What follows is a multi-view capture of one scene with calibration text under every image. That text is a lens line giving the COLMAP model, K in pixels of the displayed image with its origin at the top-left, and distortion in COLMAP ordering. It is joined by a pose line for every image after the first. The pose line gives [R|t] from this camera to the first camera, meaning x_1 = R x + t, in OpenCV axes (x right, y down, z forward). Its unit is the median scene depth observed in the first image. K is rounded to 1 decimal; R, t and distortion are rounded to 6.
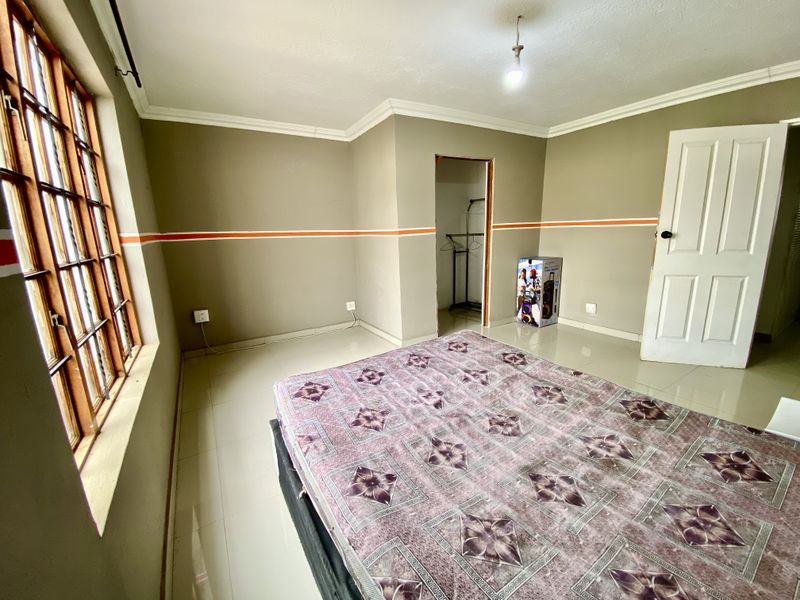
lens RADIAL K [[325.4, 0, 398.8], [0, 325.4, 297.0], [0, 0, 1]] dist [0.025814, -0.021640]
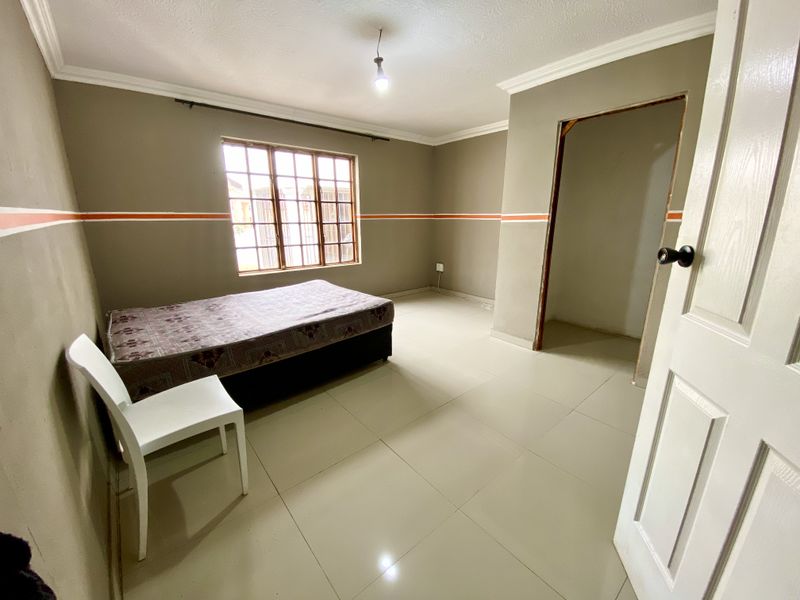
lens RADIAL K [[322.2, 0, 400.0], [0, 322.2, 300.0], [0, 0, 1]] dist [0.000037, -0.000020]
pose [[0.160589, 0.279600, -0.946591, 1.000856], [-0.202491, 0.947972, 0.245656, -0.151461], [0.966027, 0.152227, 0.208851, 0.573247]]
